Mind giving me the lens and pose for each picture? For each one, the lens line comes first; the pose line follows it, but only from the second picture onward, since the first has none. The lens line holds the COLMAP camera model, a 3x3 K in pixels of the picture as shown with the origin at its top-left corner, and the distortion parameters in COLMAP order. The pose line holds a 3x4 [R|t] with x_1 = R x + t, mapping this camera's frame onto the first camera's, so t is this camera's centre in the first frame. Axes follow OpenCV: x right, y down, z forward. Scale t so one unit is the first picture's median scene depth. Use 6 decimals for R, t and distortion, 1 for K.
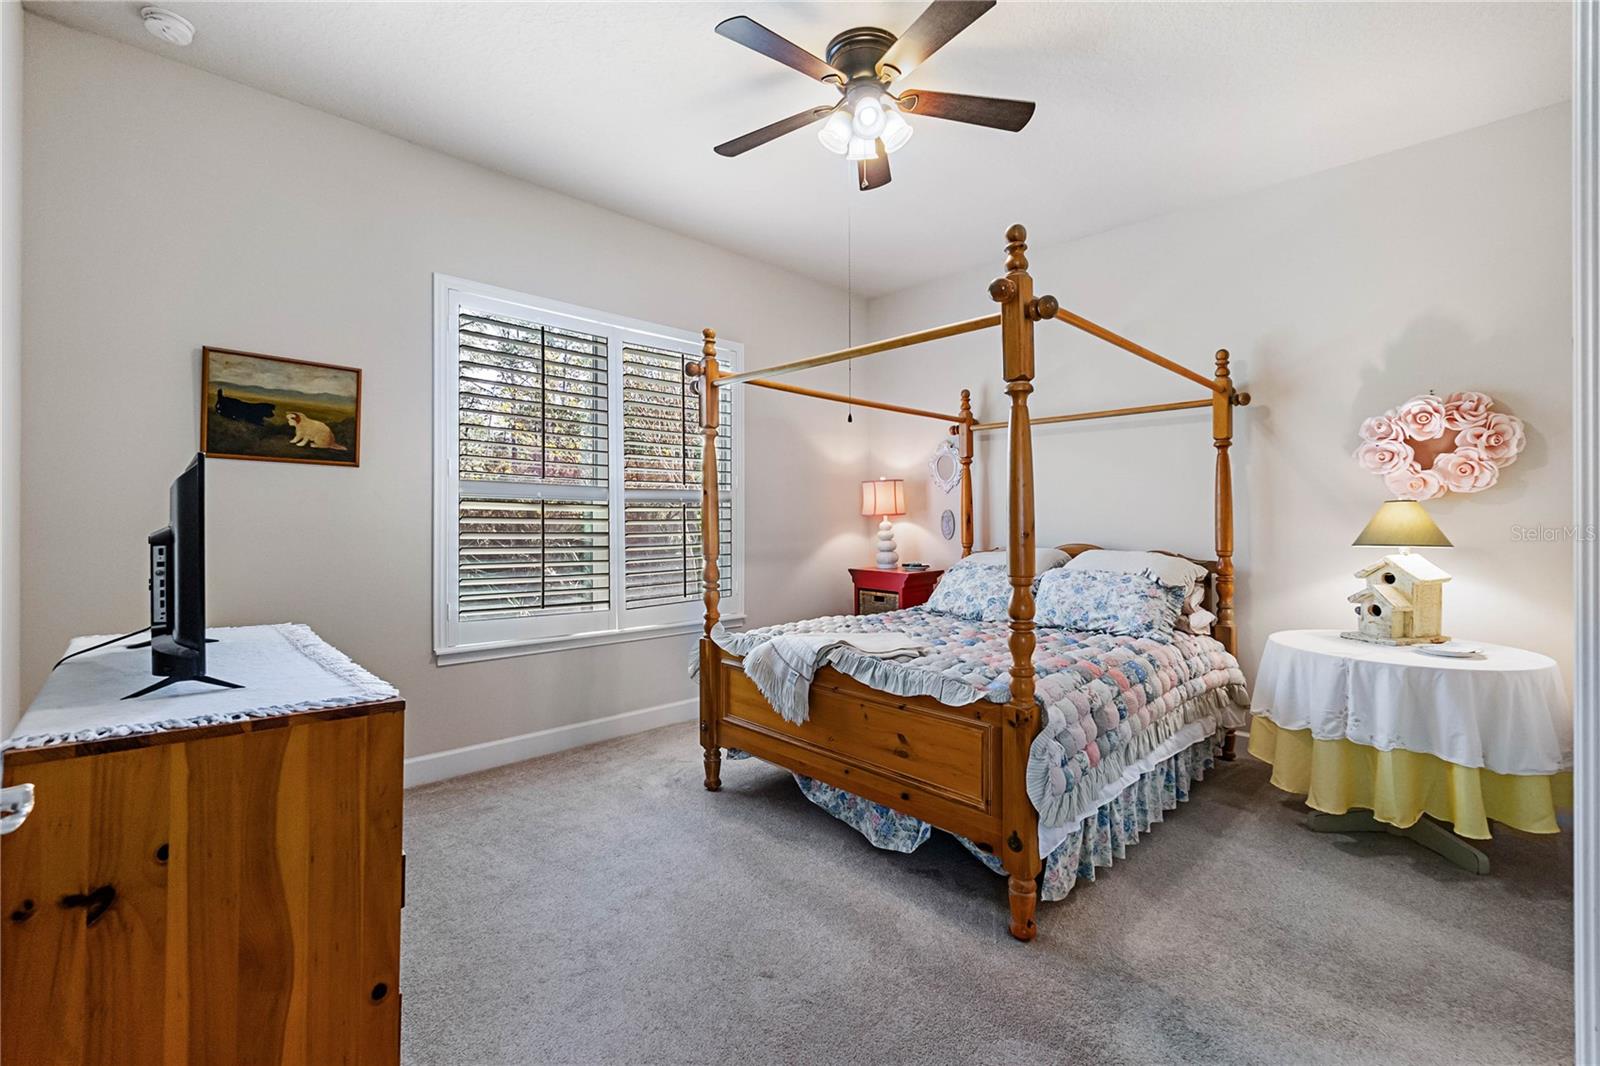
lens RADIAL K [[694.1, 0, 794.5], [0, 694.1, 528.2], [0, 0, 1]] dist [-0.005305, -0.000185]
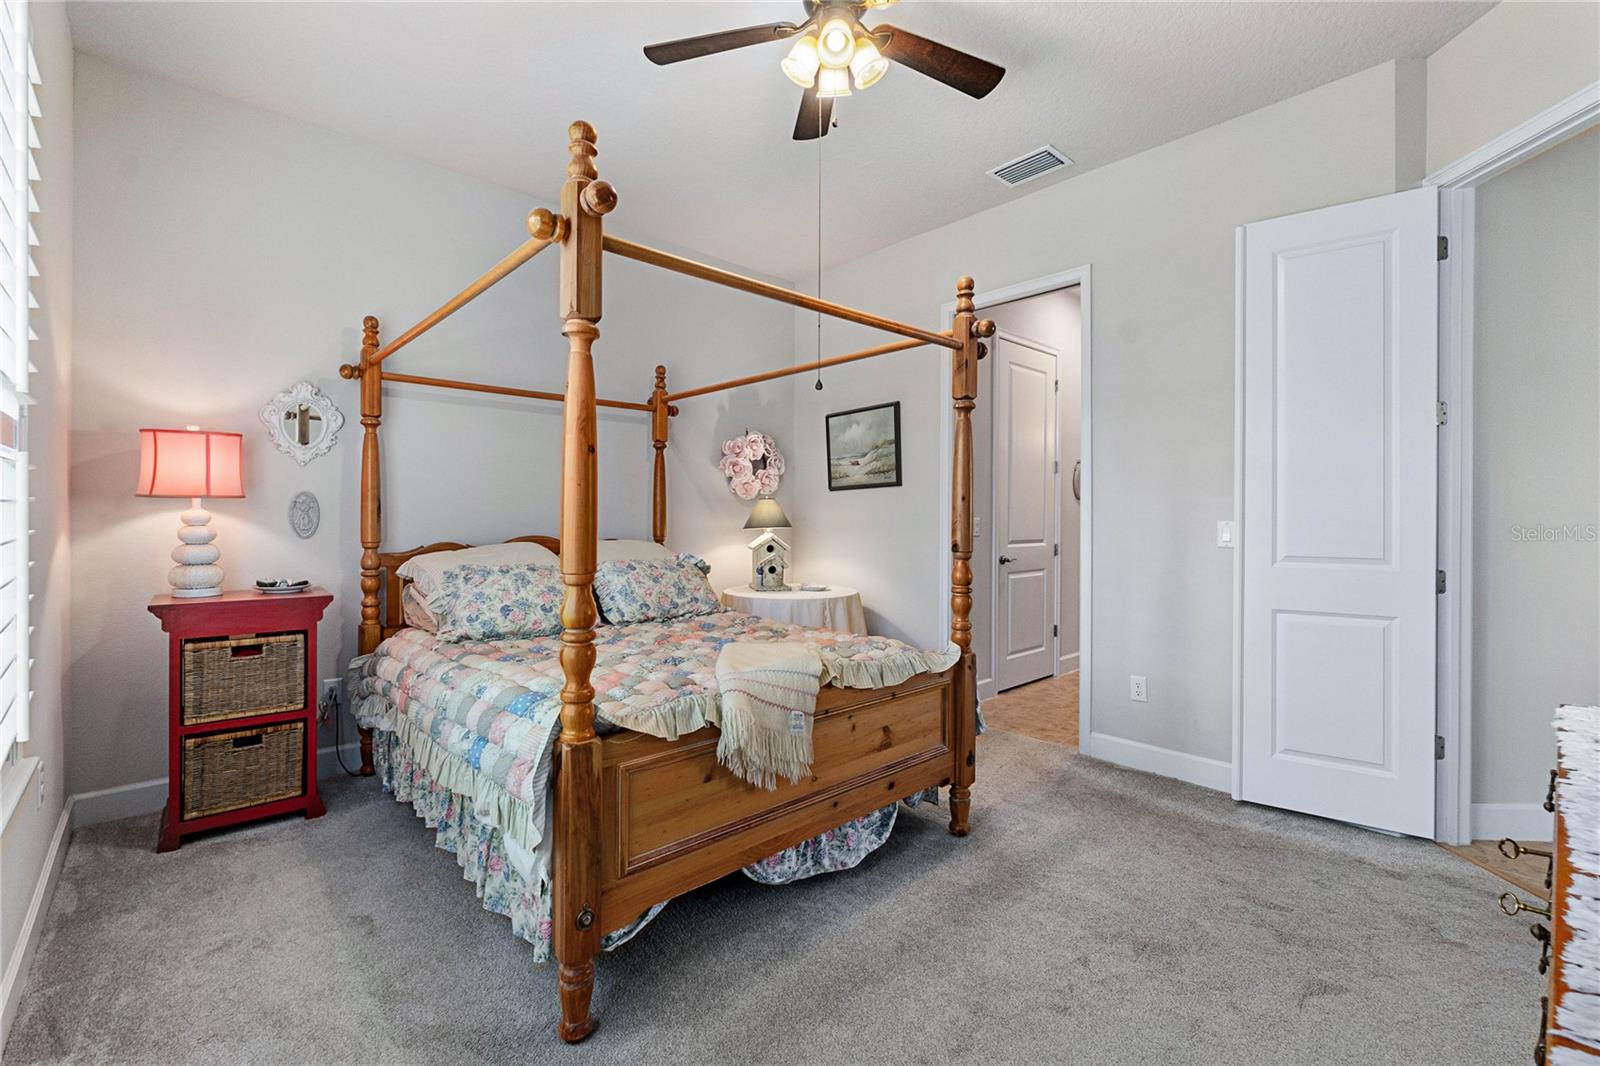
lens RADIAL K [[694.1, 0, 794.0], [0, 694.1, 518.1], [0, 0, 1]] dist [-0.005305, -0.000185]
pose [[0.009190, -0.006094, 0.999939, -0.586122], [0.007959, 0.999950, 0.006021, -0.003305], [-0.999926, 0.007904, 0.009238, 0.791076]]
